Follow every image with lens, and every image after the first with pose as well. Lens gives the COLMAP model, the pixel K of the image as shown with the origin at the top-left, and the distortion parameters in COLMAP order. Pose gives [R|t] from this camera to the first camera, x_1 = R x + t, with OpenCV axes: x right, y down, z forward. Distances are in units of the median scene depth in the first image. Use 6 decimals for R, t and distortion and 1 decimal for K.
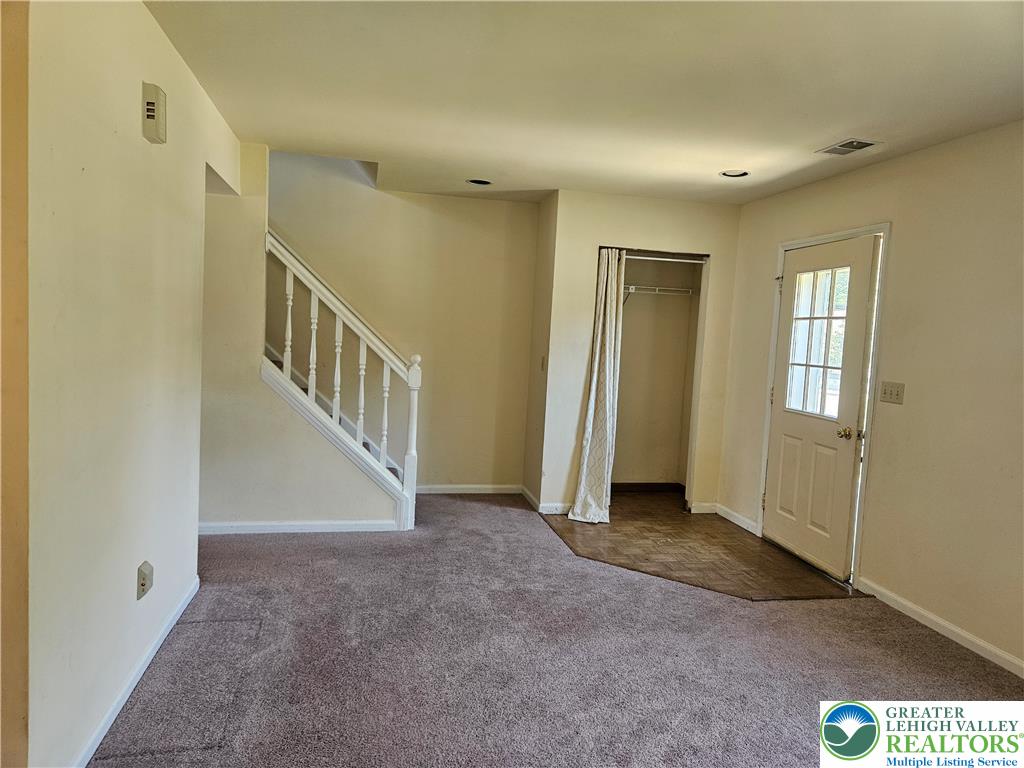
lens RADIAL K [[679.3, 0, 507.7], [0, 679.3, 378.1], [0, 0, 1]] dist [0.053896, -0.034943]
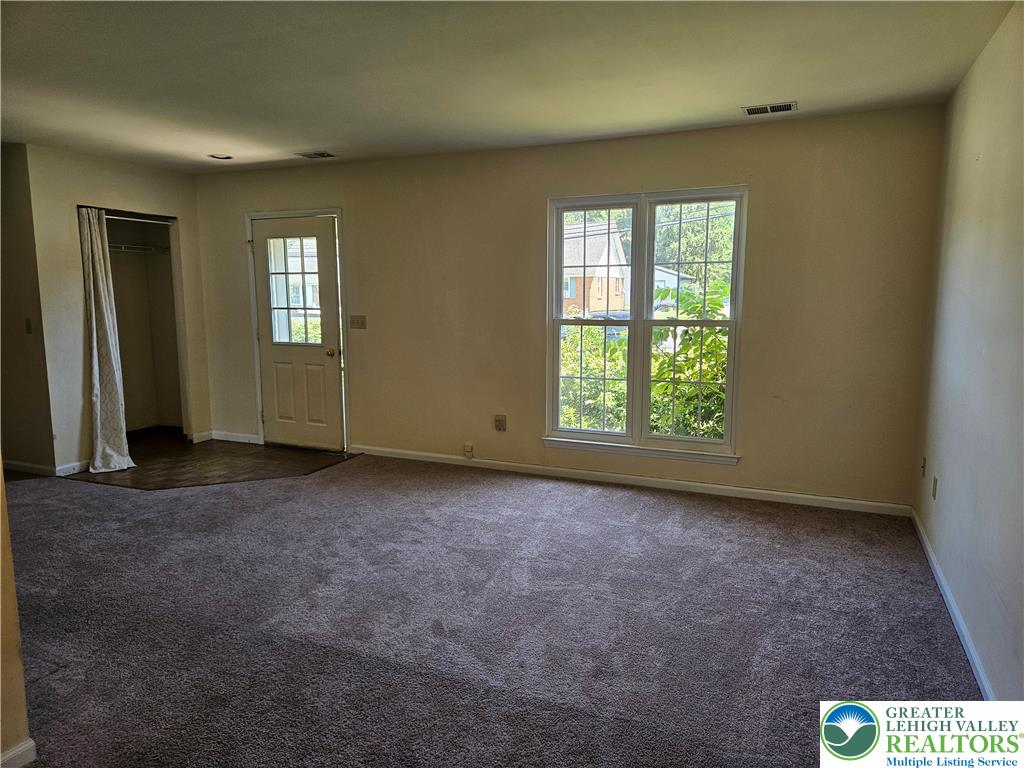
lens RADIAL K [[679.3, 0, 510.9], [0, 679.3, 388.0], [0, 0, 1]] dist [0.053896, -0.034943]
pose [[0.571193, -0.164167, 0.804231, -0.418361], [0.088713, 0.986403, 0.138347, -0.011540], [-0.816007, -0.007677, 0.577990, -0.139463]]
